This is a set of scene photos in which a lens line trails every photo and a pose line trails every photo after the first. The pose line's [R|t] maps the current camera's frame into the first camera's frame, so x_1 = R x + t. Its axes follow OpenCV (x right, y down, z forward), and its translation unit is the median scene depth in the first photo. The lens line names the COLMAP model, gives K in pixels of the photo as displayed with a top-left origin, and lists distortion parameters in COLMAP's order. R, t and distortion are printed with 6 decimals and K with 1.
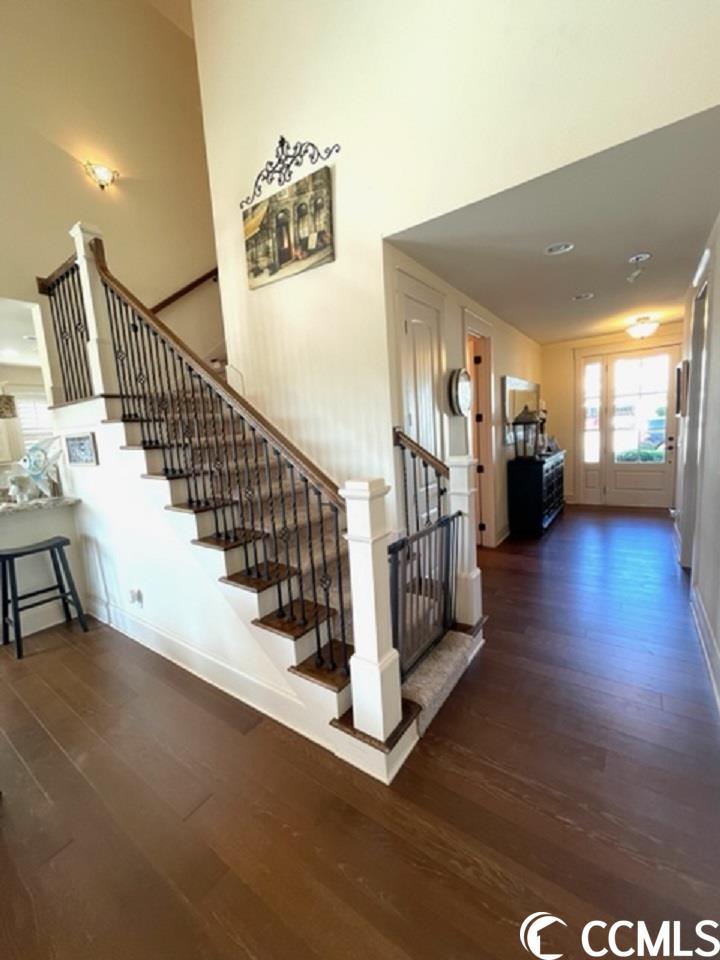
lens RADIAL K [[386.1, 0, 360.8], [0, 386.1, 481.1], [0, 0, 1]] dist [-0.002733, 0.000271]
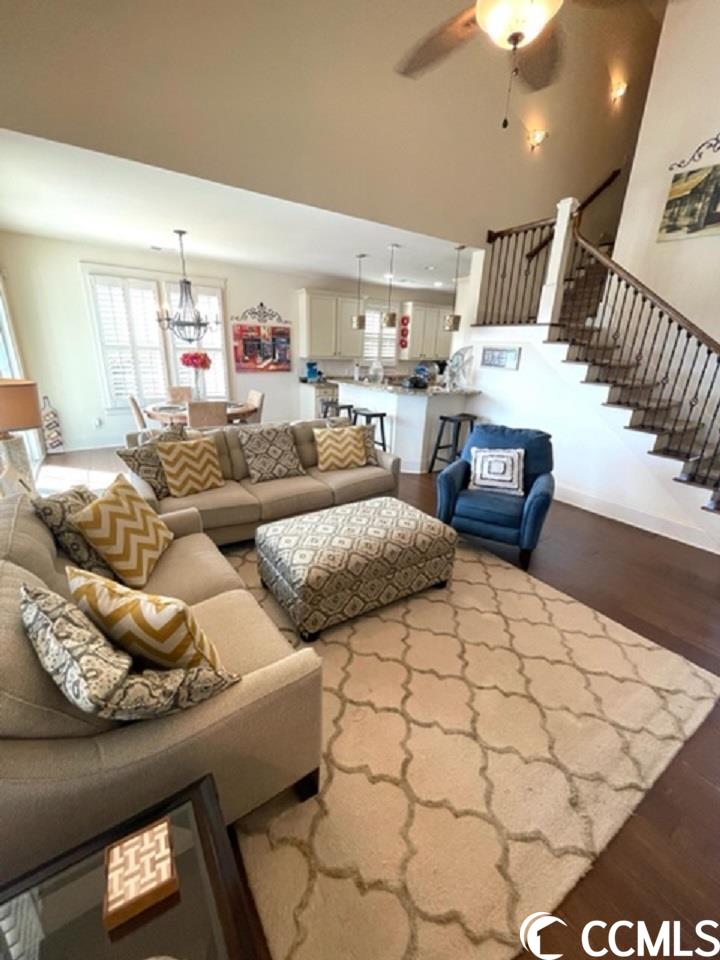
lens RADIAL K [[386.1, 0, 361.2], [0, 386.1, 479.2], [0, 0, 1]] dist [-0.002733, 0.000271]
pose [[0.926685, 0.210829, -0.311138, -0.661195], [-0.143870, 0.963780, 0.224566, 0.116668], [0.347213, -0.163339, 0.923452, -0.670714]]
